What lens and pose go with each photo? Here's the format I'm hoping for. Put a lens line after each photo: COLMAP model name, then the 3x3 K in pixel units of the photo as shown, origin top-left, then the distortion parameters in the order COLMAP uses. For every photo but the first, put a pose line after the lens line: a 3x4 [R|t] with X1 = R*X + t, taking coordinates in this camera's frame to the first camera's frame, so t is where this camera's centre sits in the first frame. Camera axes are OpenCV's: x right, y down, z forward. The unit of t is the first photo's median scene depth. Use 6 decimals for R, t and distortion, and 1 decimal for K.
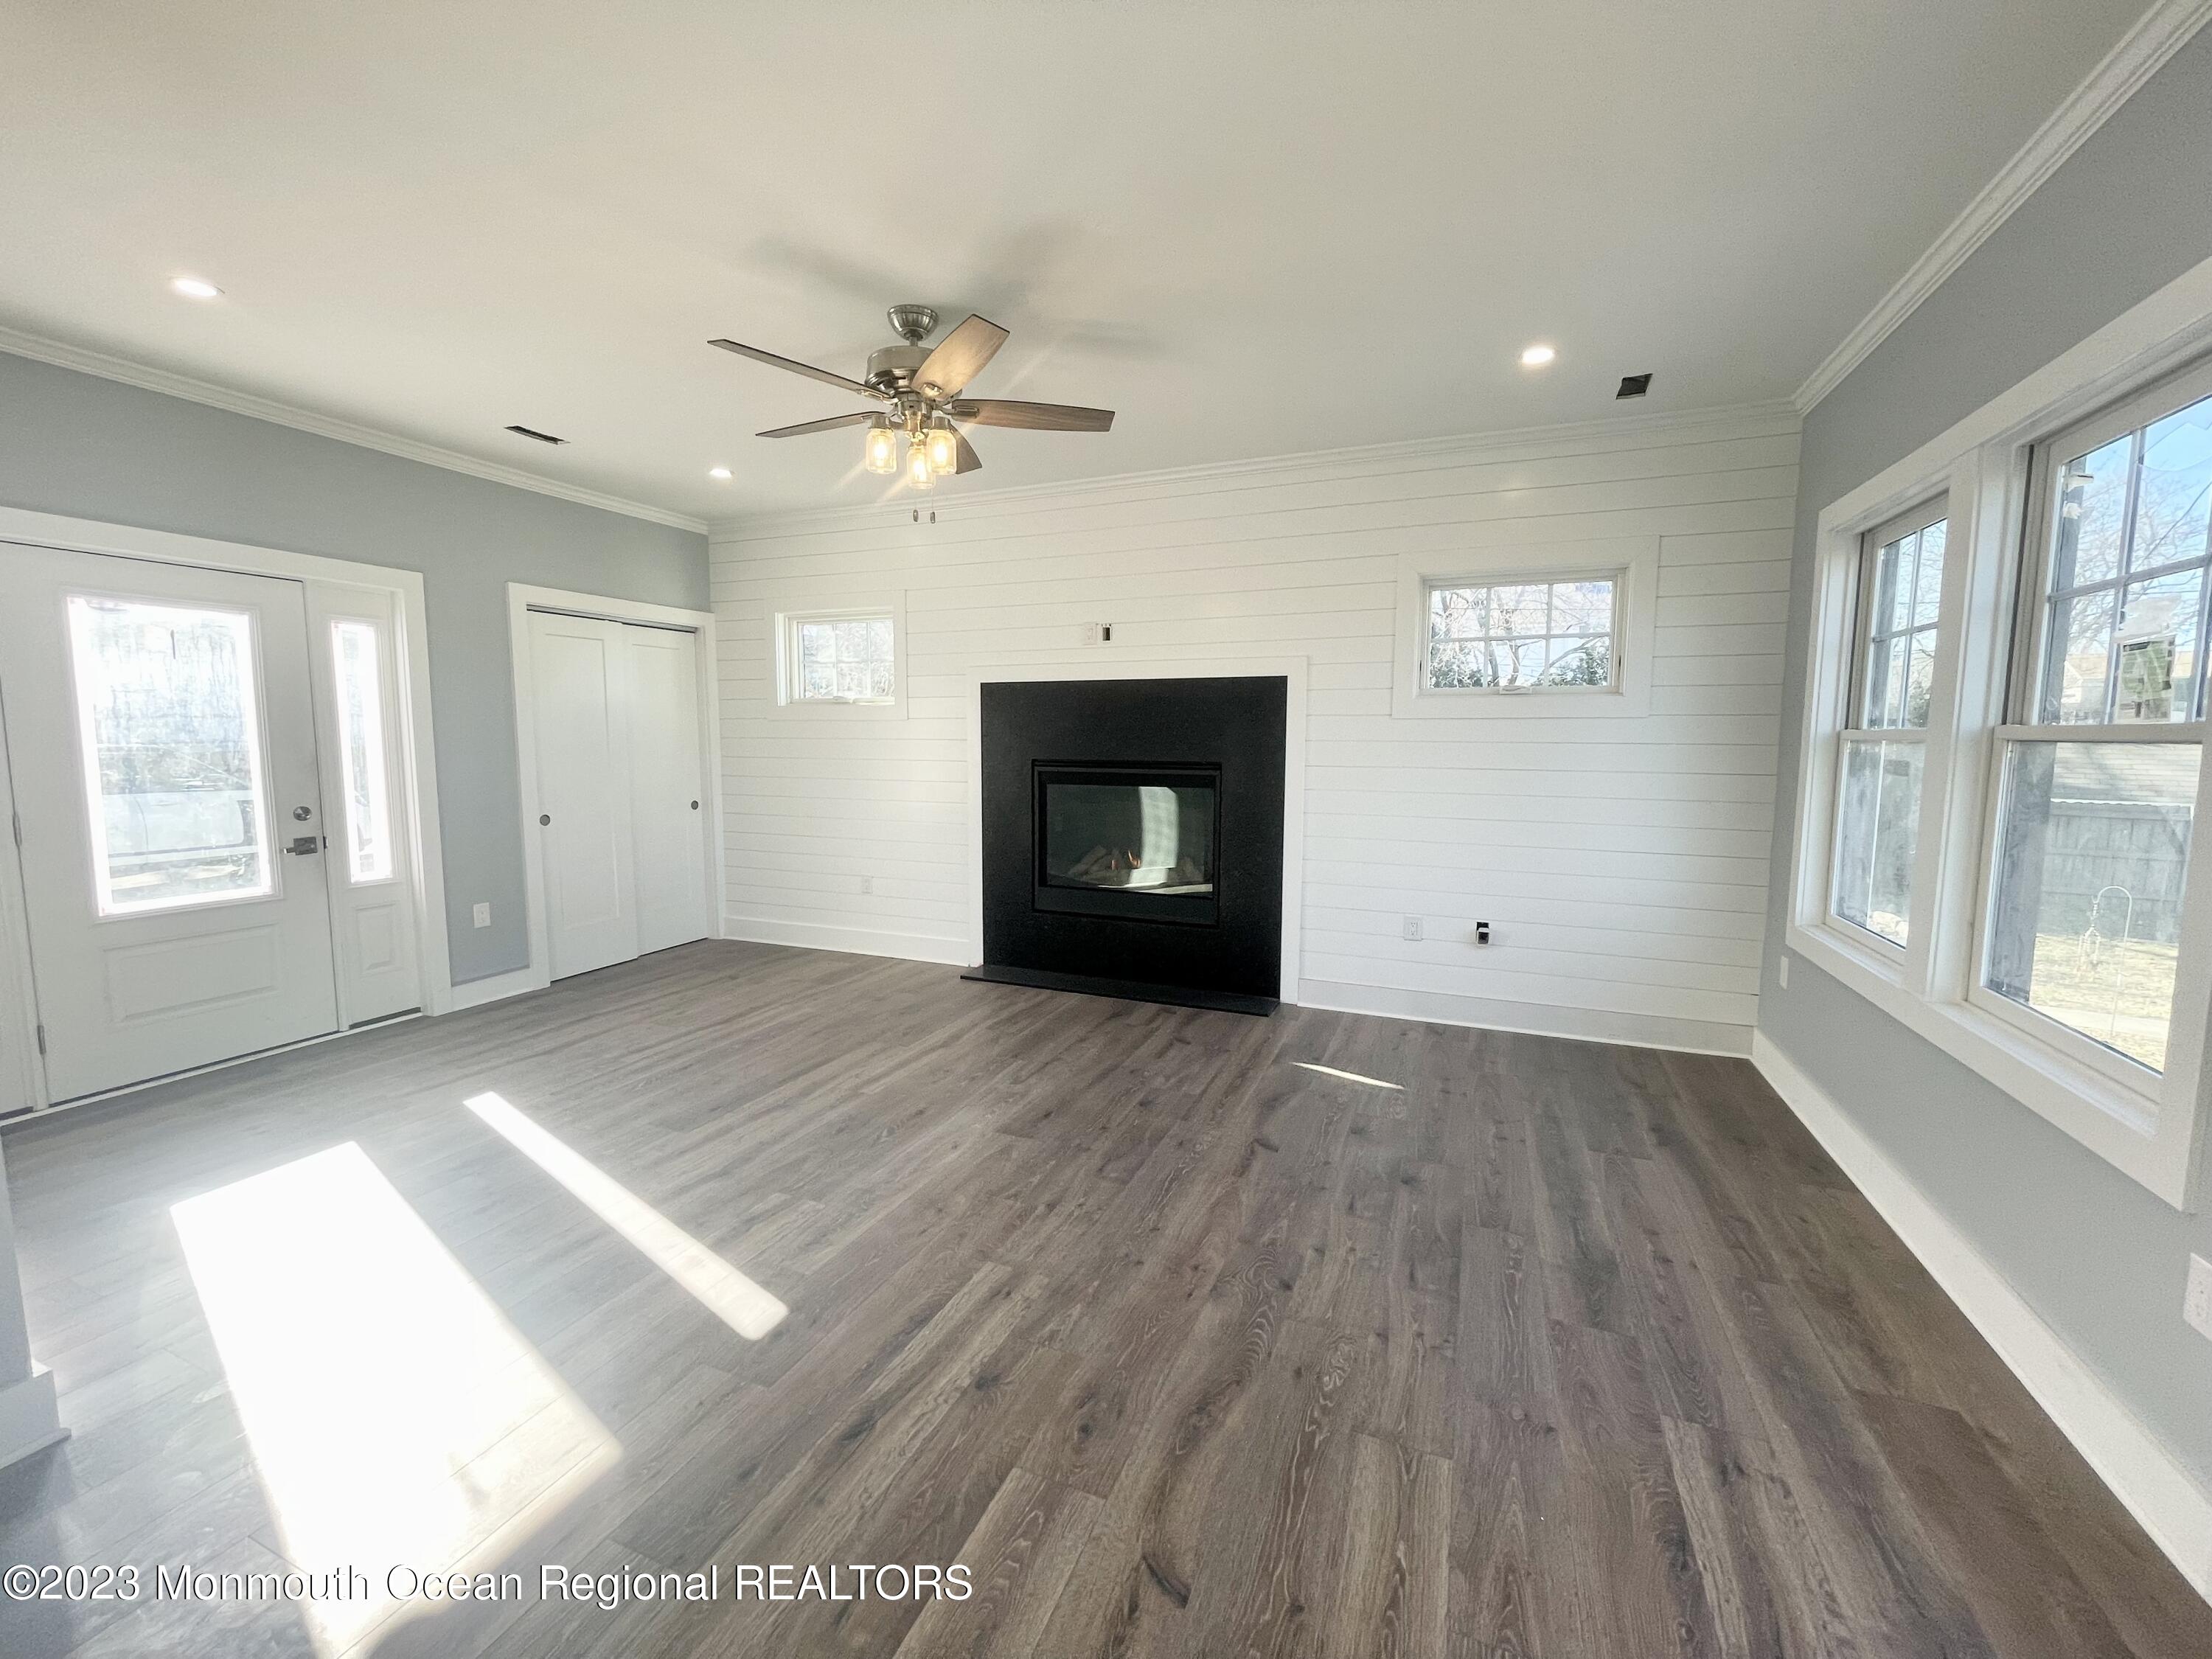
lens RADIAL K [[898.7, 0, 1098.8], [0, 898.7, 826.6], [0, 0, 1]] dist [-0.000998, 0.000643]
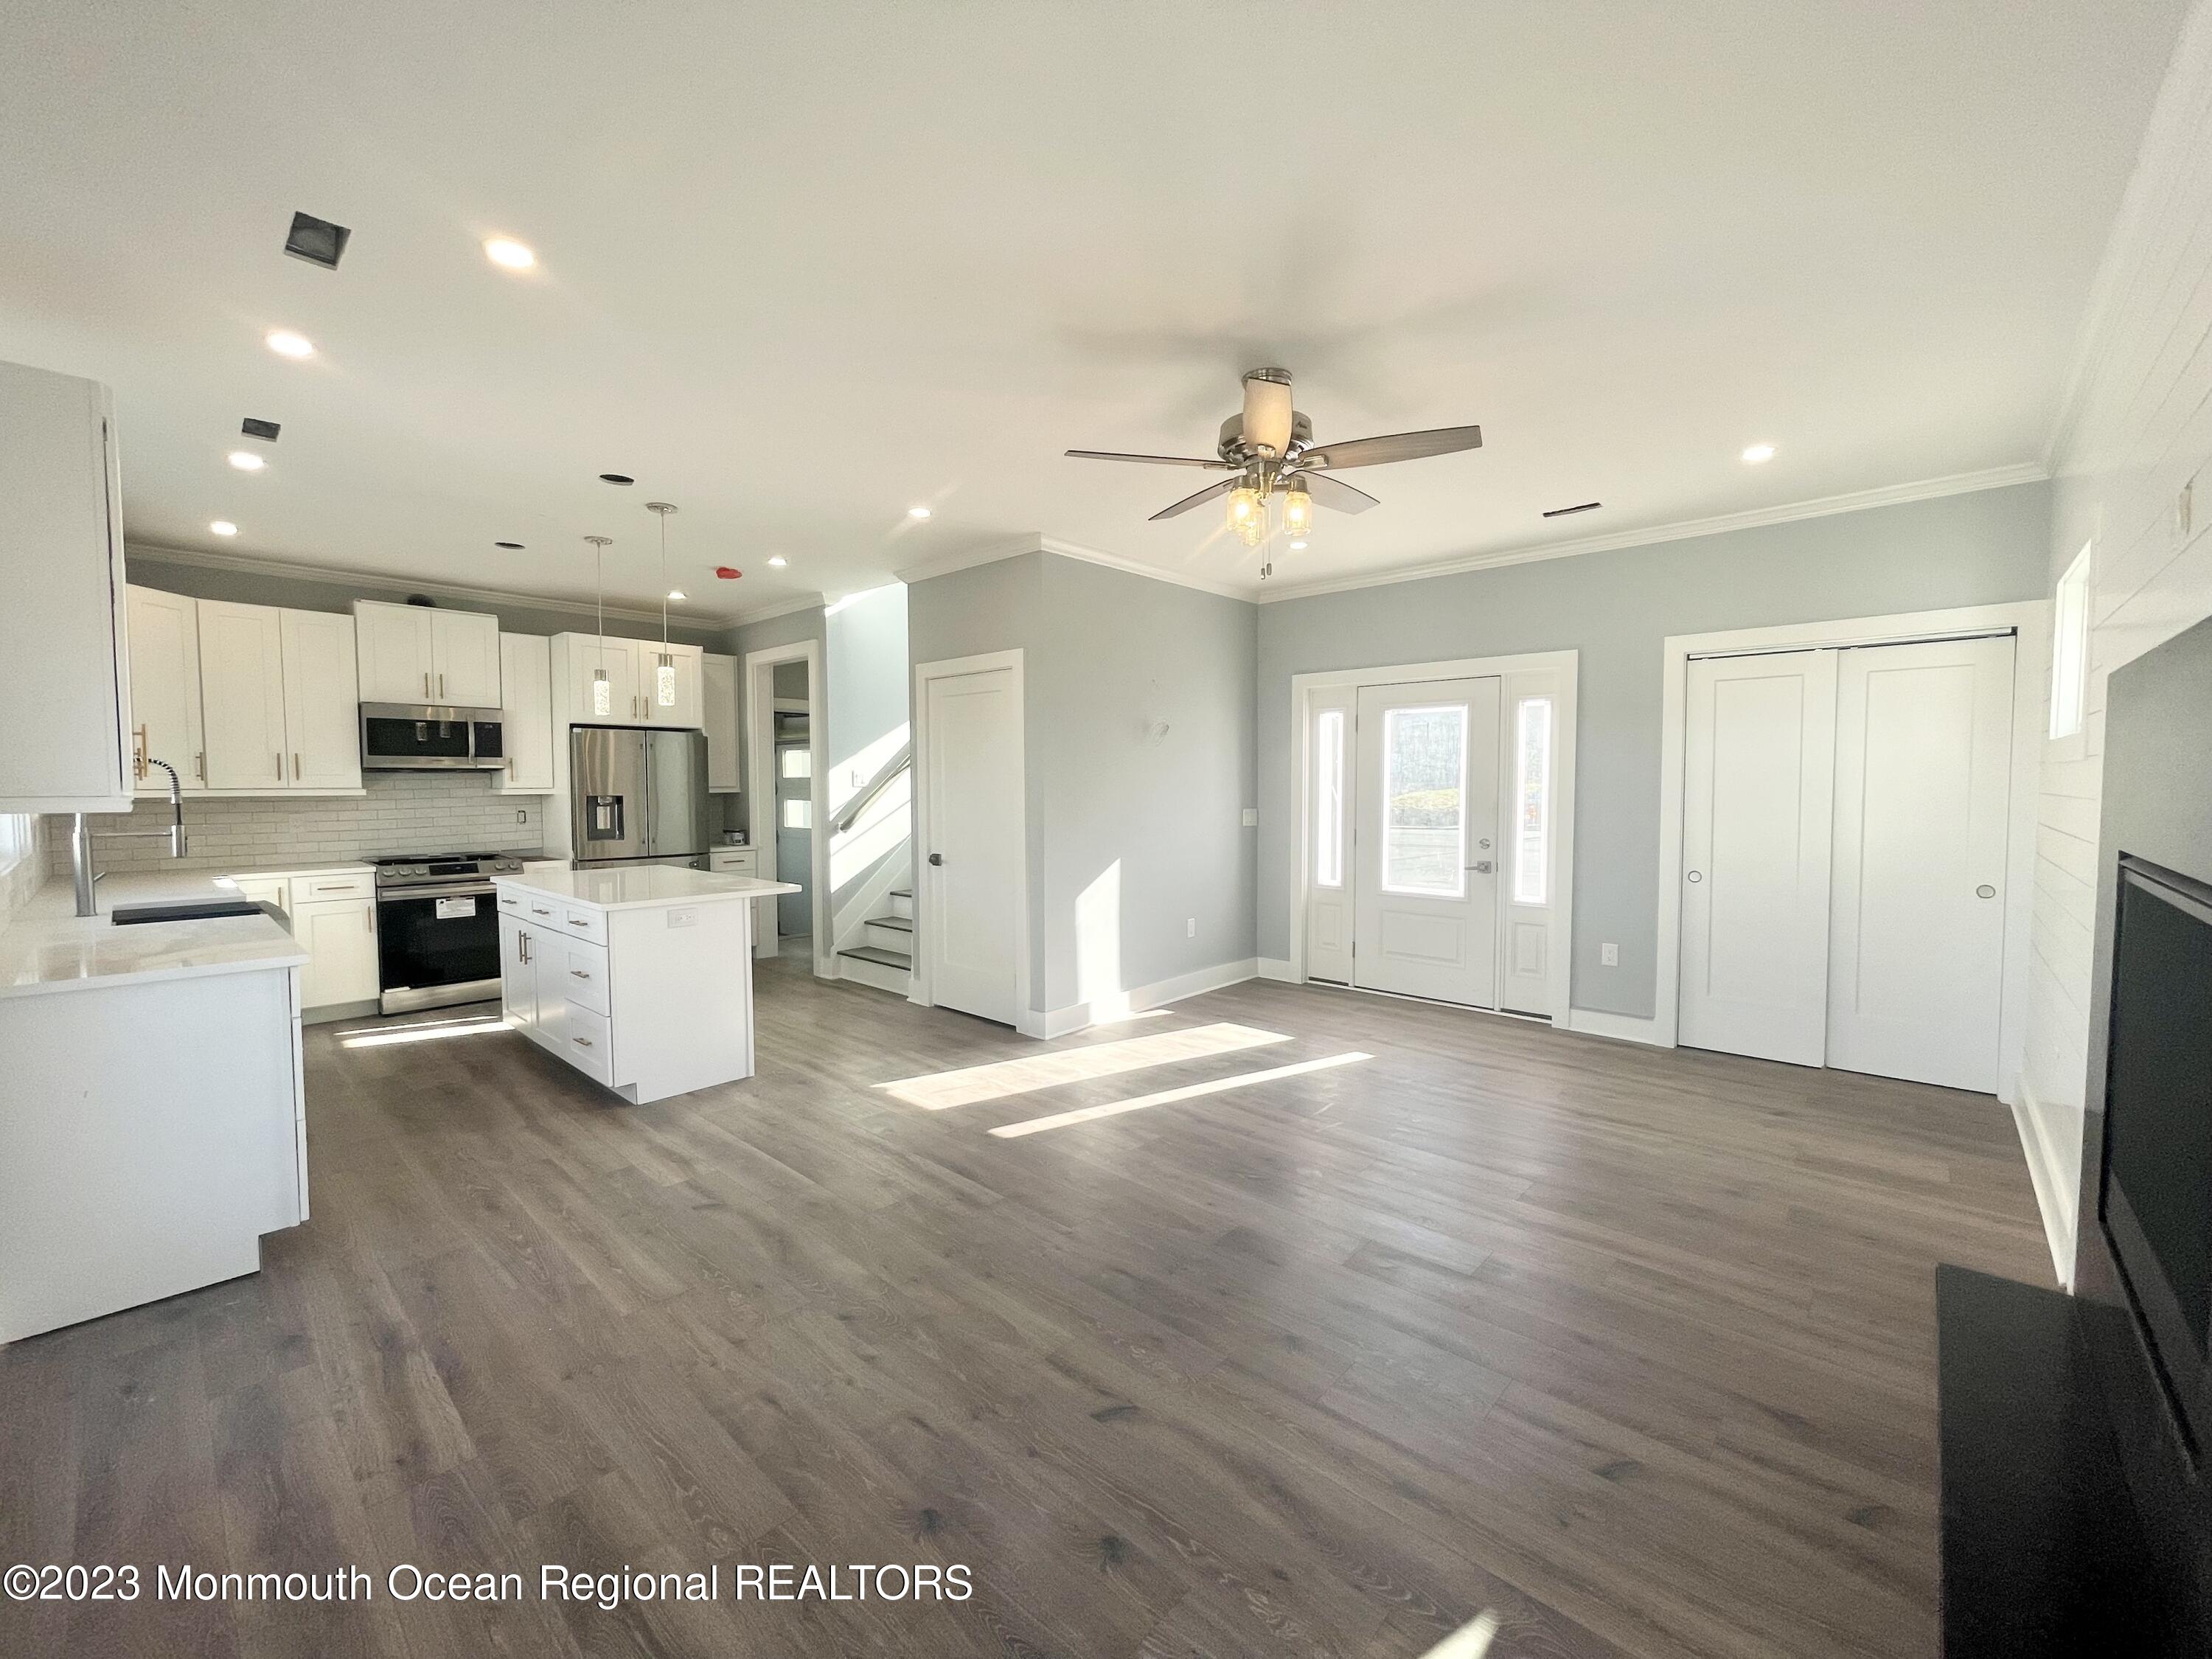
lens RADIAL K [[898.7, 0, 1097.7], [0, 898.7, 826.1], [0, 0, 1]] dist [-0.000998, 0.000643]
pose [[-0.342656, 0.044488, -0.938407, 0.650876], [-0.092942, 0.992373, 0.080984, -0.104263], [0.934852, 0.114967, -0.335908, 0.953353]]
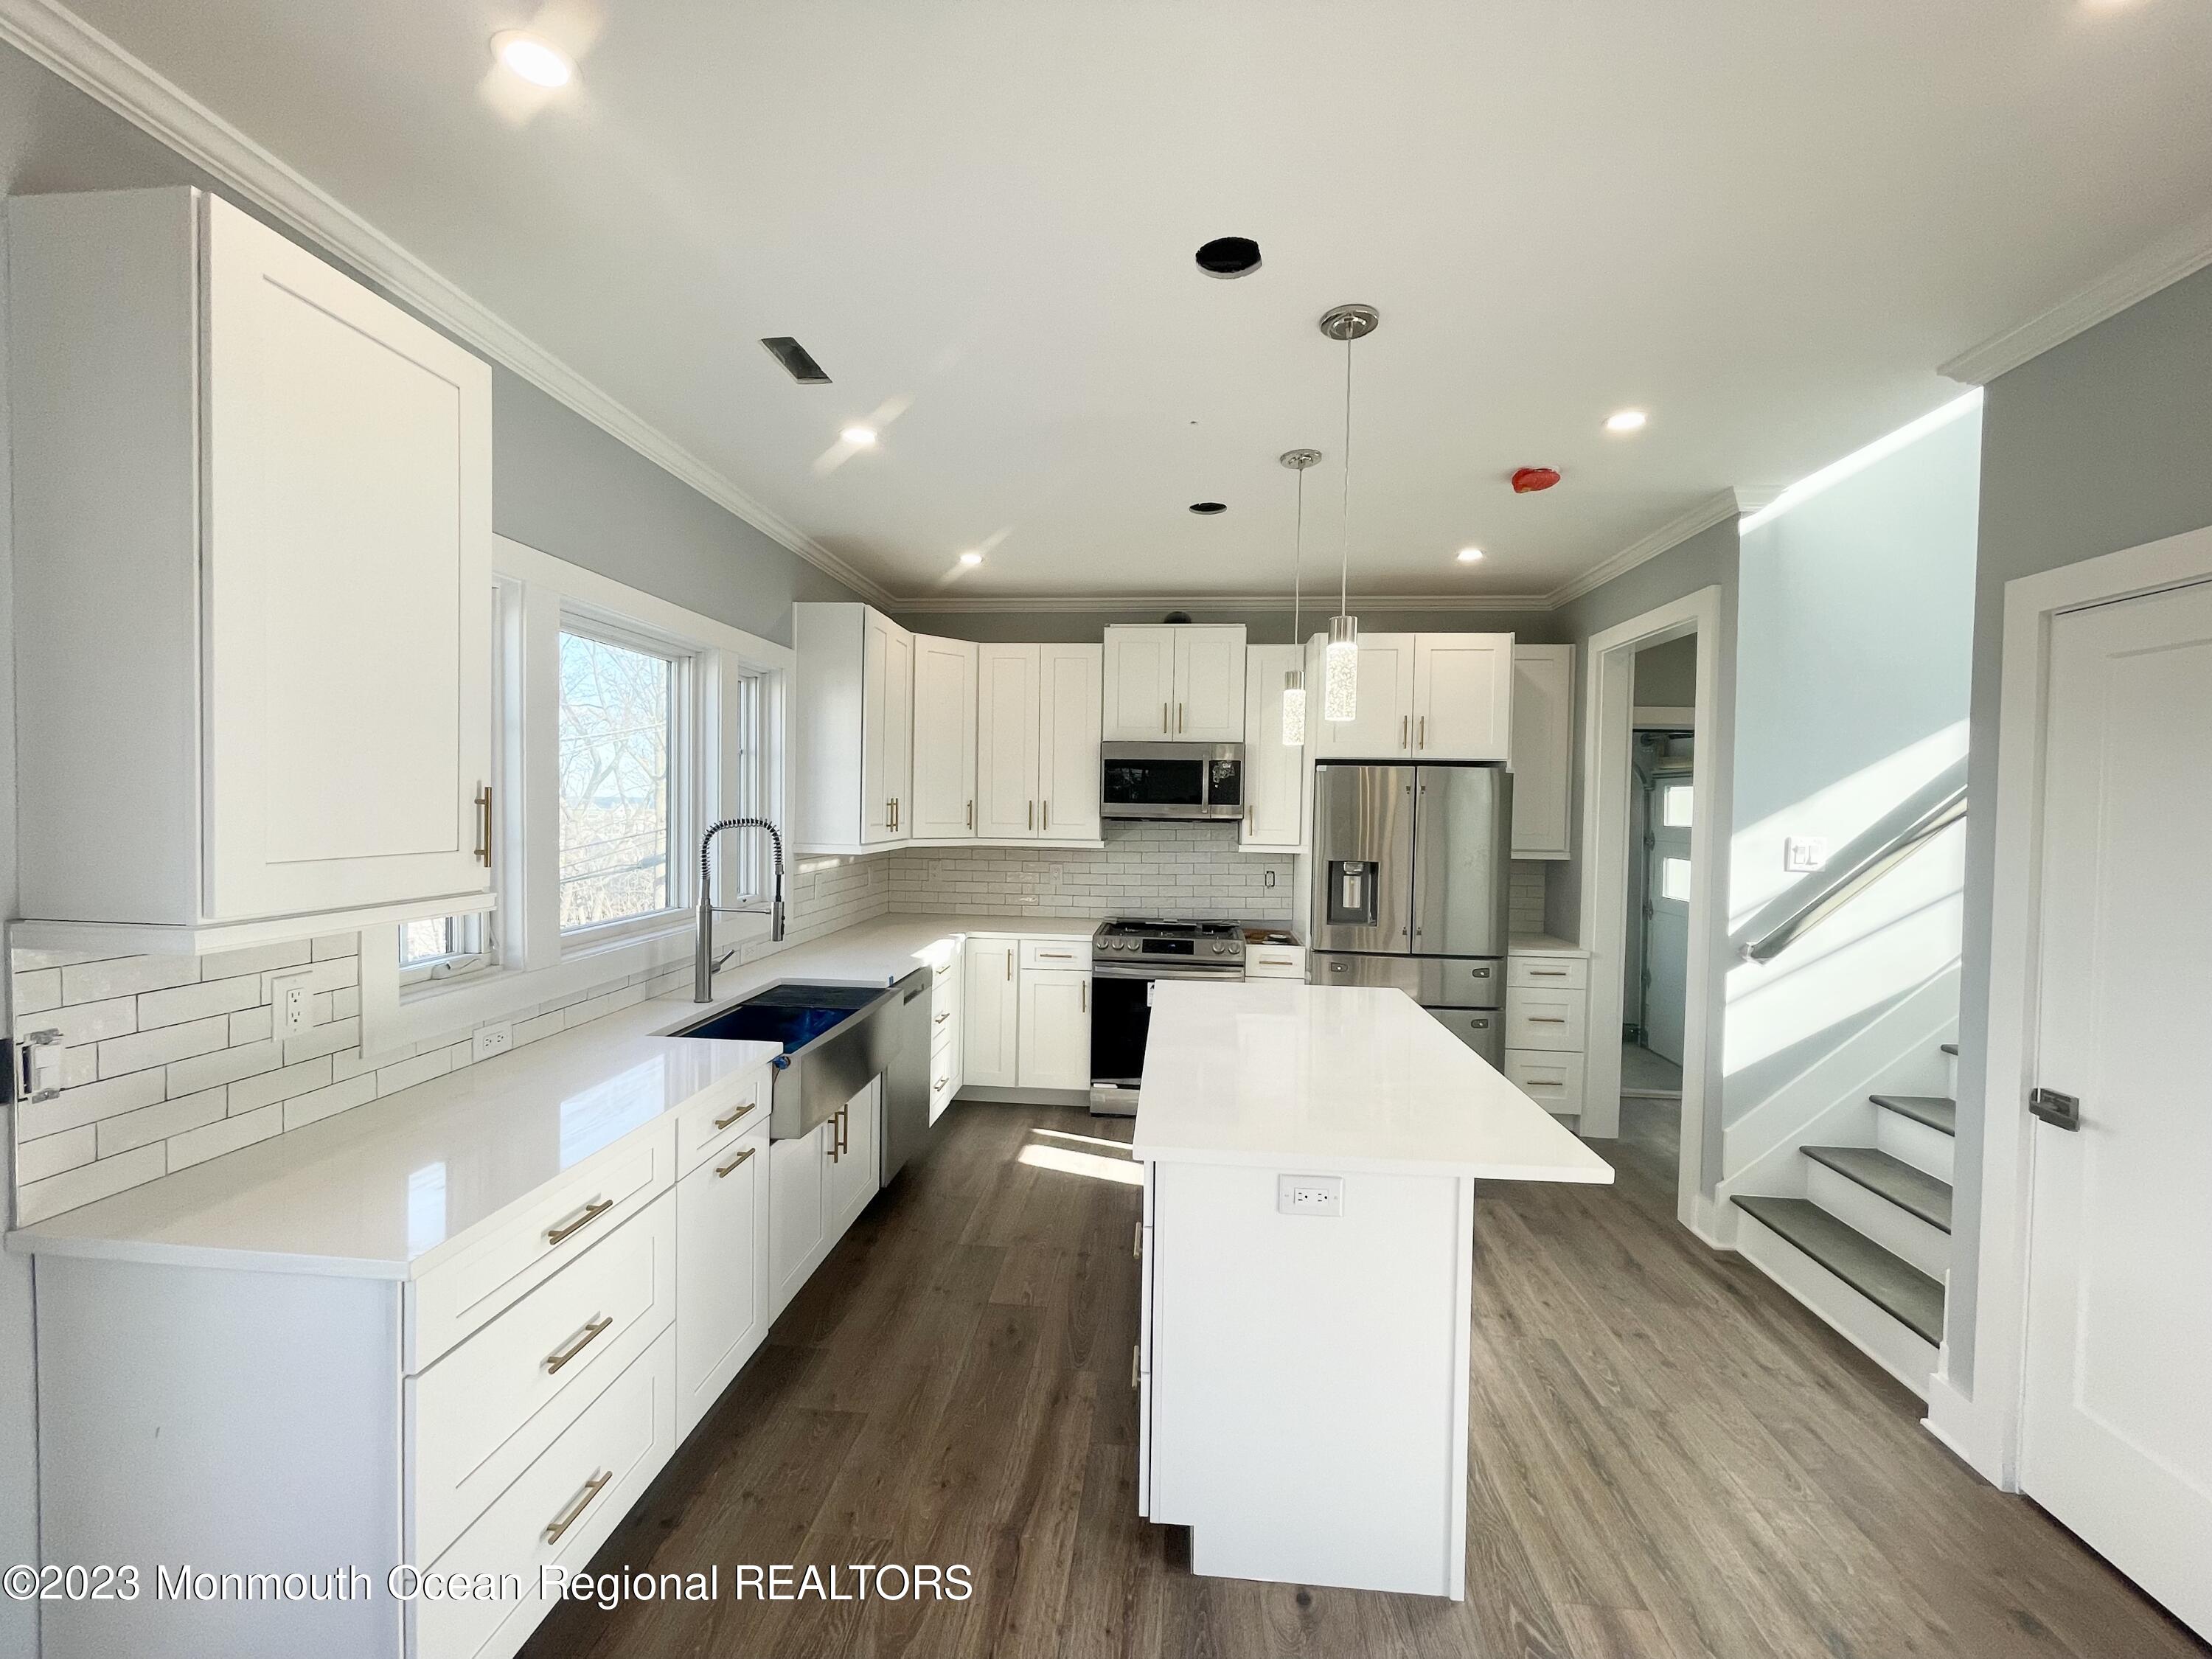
lens RADIAL K [[898.7, 0, 1097.1], [0, 898.7, 825.1], [0, 0, 1]] dist [-0.000998, 0.000643]
pose [[-0.954525, -0.012236, -0.297879, 0.058199], [-0.049862, 0.991636, 0.119046, -0.107907], [0.293931, 0.128486, -0.947152, 0.527033]]
